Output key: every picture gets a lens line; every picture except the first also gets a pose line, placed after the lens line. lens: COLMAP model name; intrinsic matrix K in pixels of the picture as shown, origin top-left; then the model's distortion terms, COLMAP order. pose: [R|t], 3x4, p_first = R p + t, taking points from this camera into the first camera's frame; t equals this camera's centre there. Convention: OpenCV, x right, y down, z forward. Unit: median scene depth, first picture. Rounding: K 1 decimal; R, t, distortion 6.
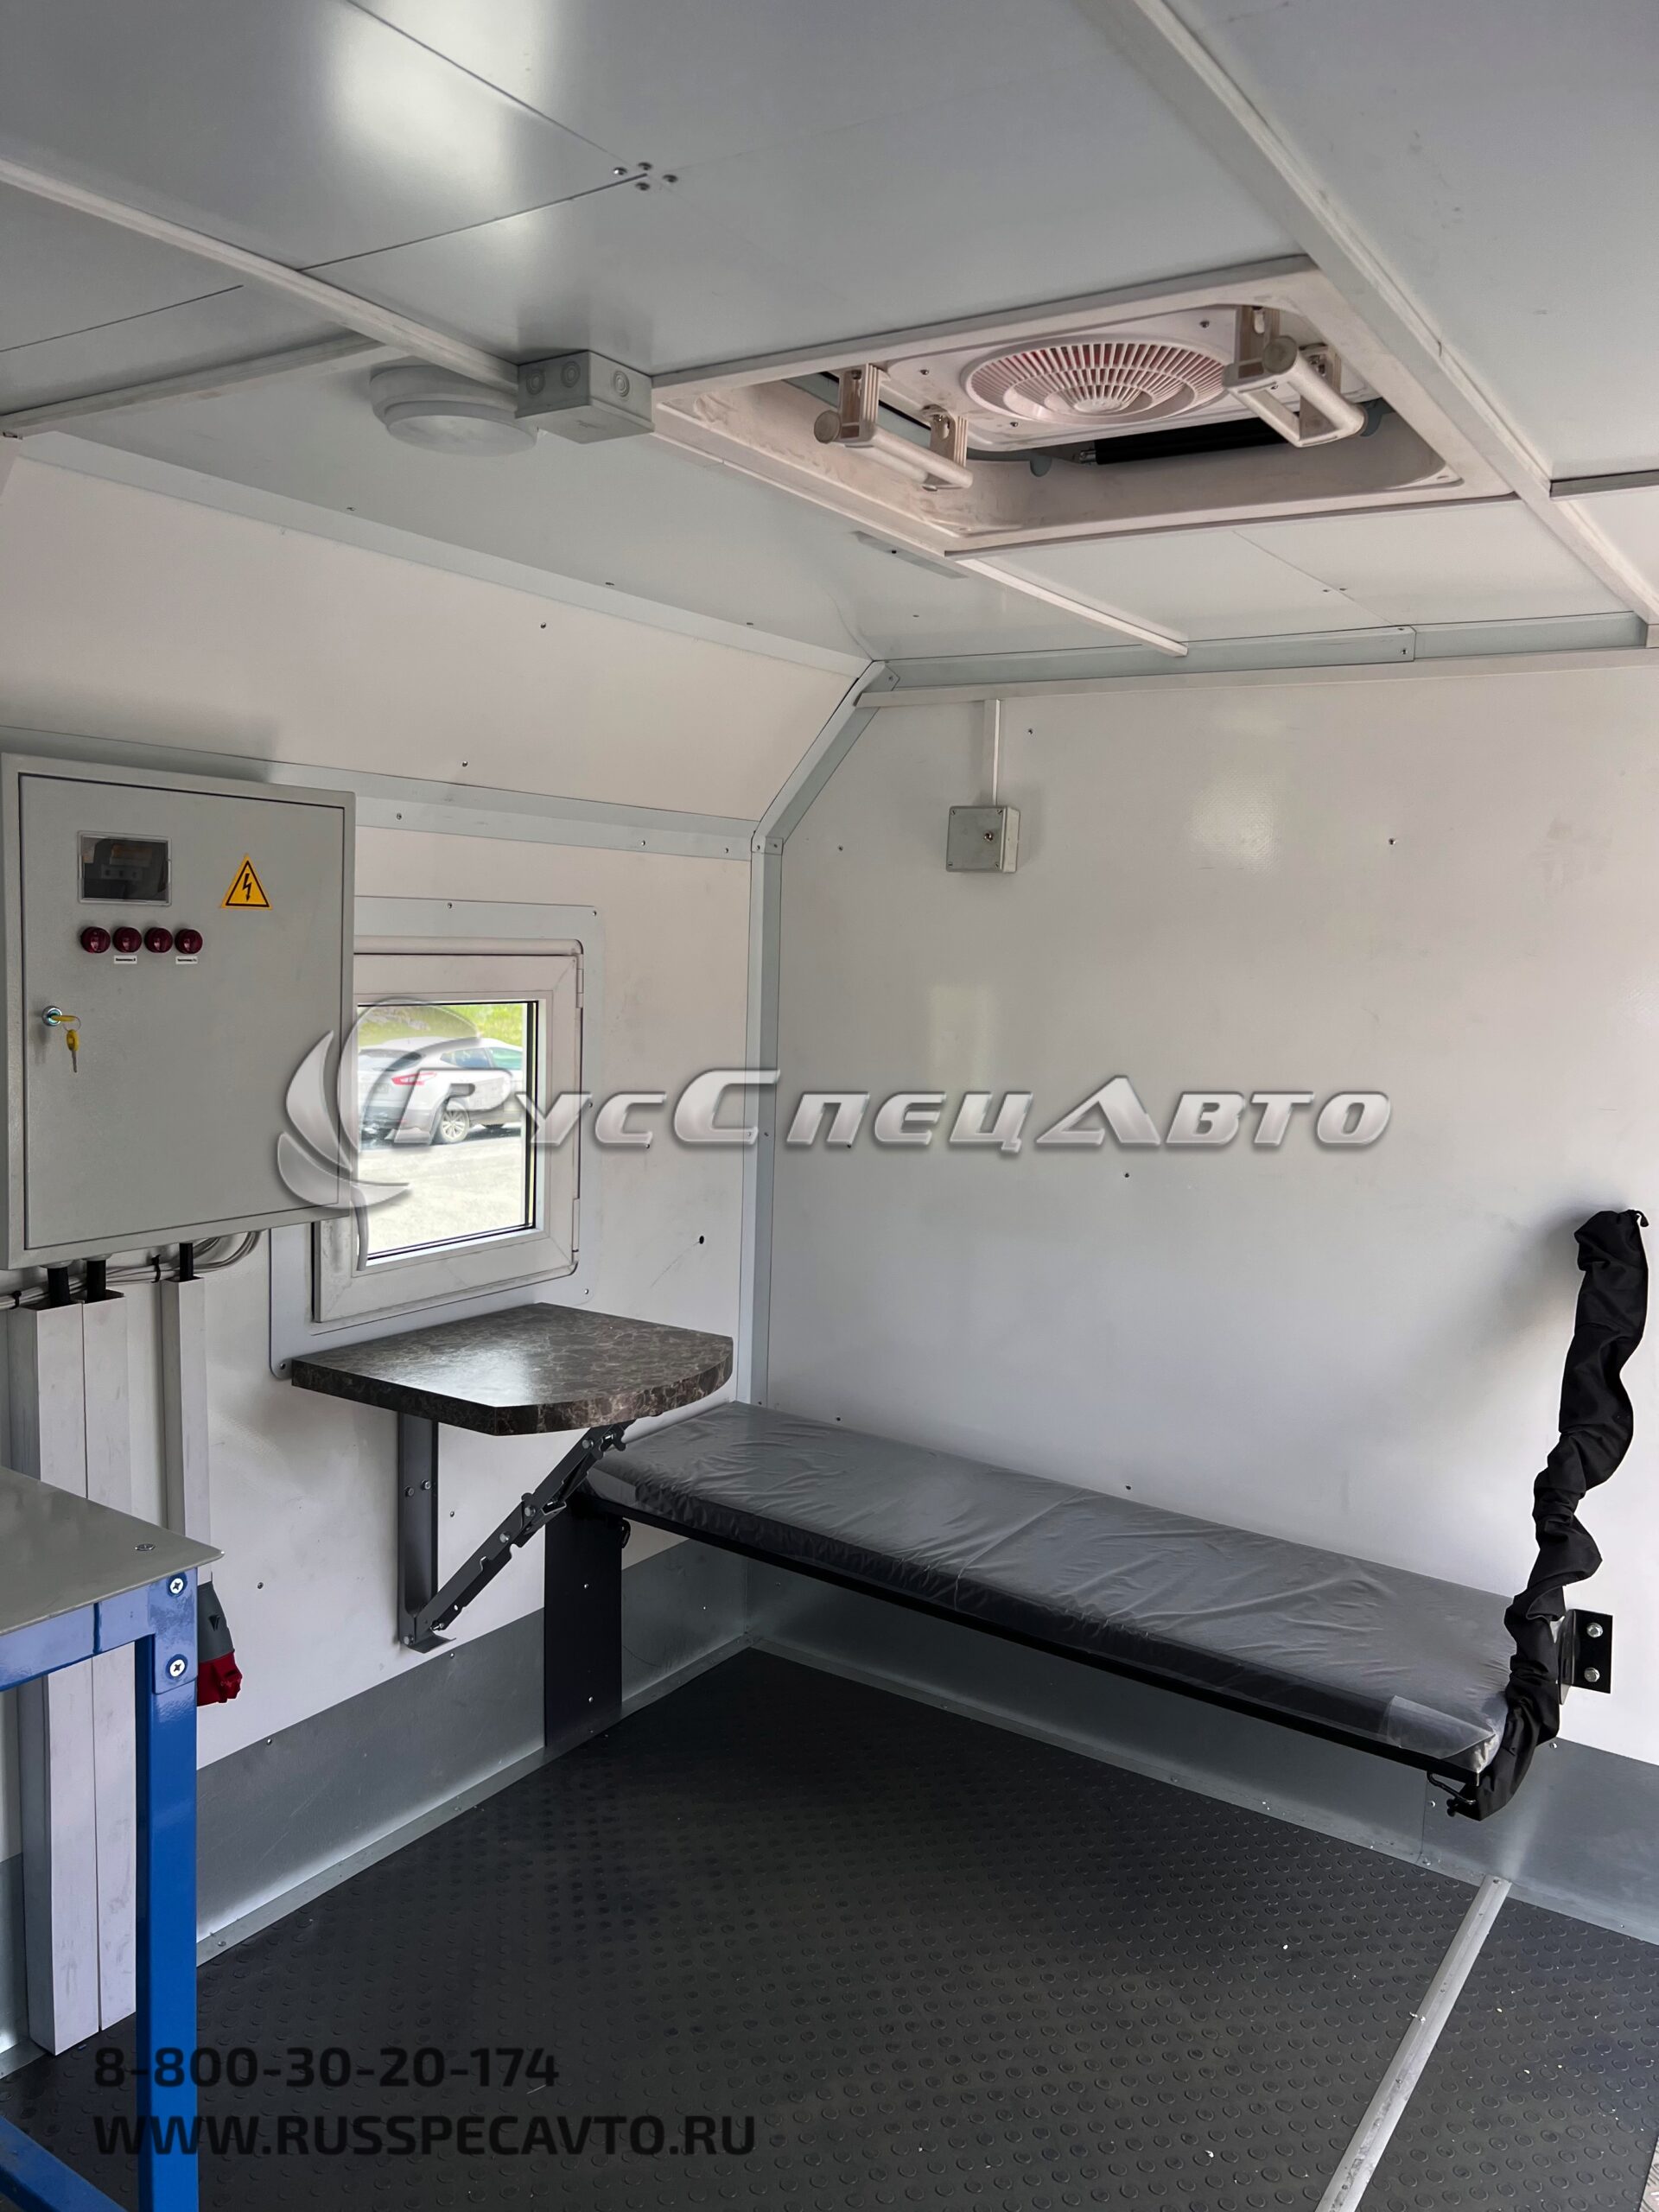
lens RADIAL K [[1683.6, 0, 829.5], [0, 1683.6, 1106.0], [0, 0, 1]] dist [0.034841, -0.001180]
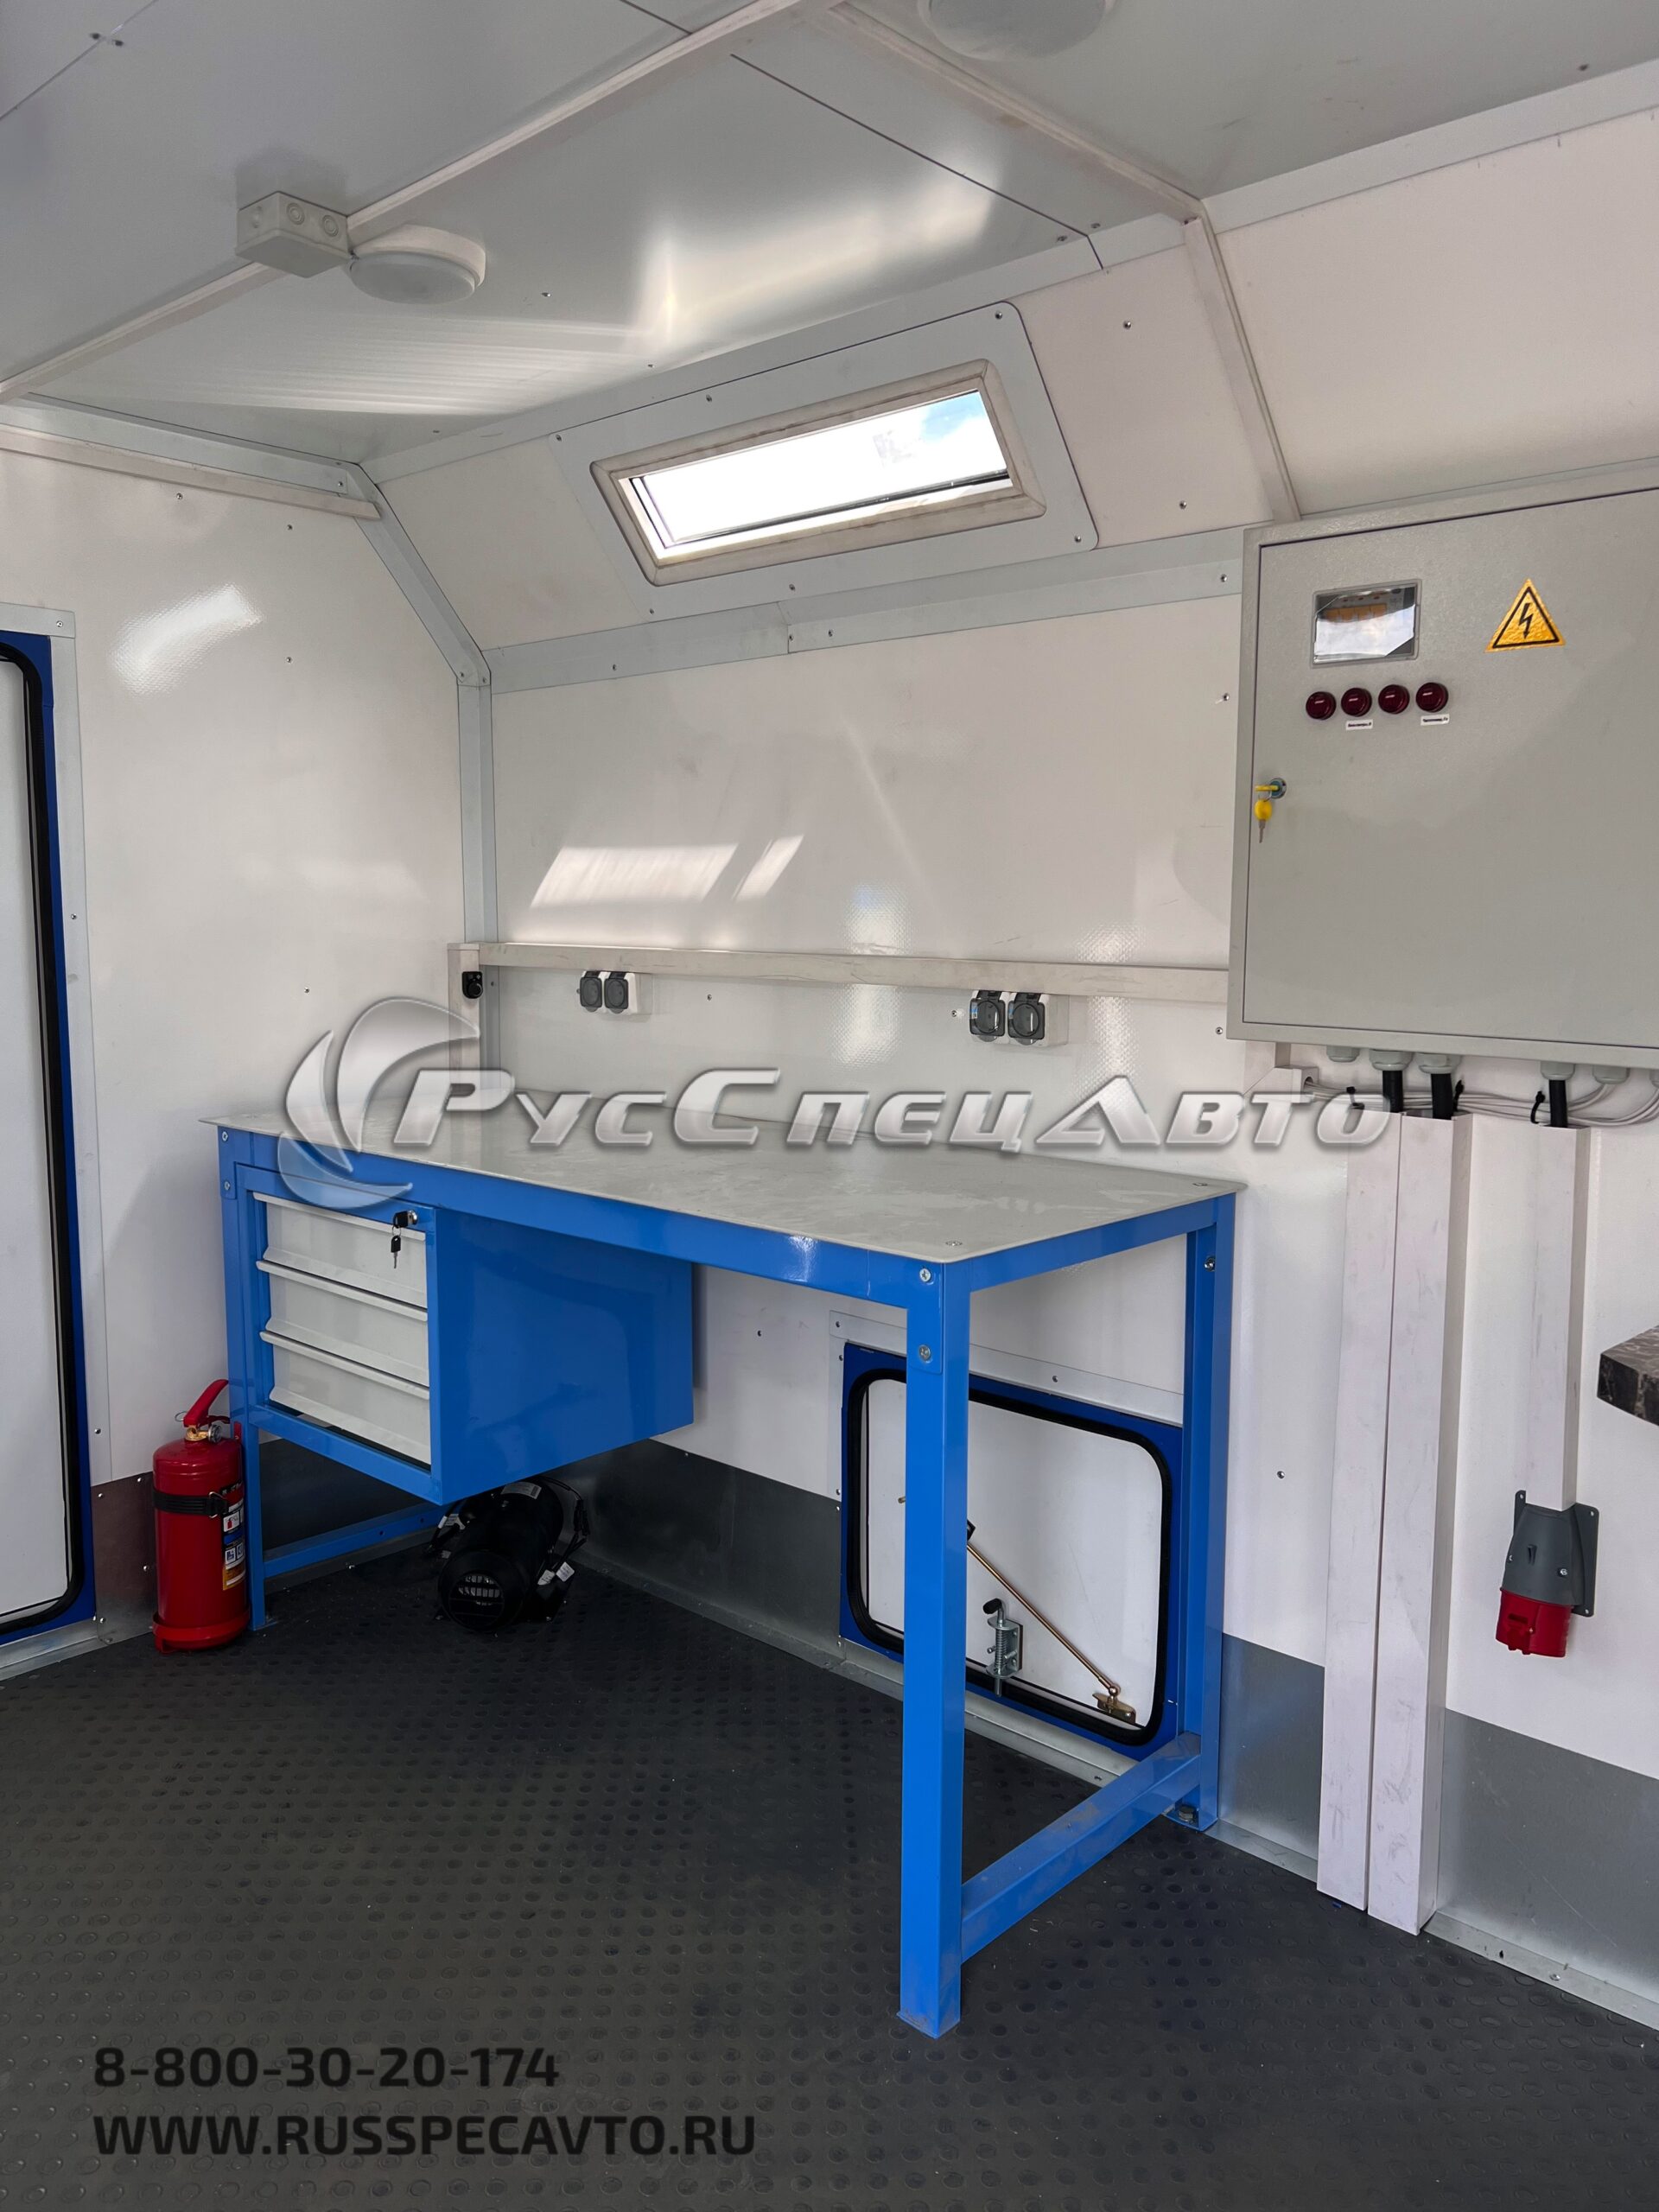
lens RADIAL K [[1683.6, 0, 829.5], [0, 1683.6, 1106.0], [0, 0, 1]] dist [0.034841, -0.001180]
pose [[-0.159804, 0.078976, -0.983984, 0.515640], [-0.124343, 0.987245, 0.099432, 0.058145], [0.979286, 0.138241, -0.147945, 0.828629]]
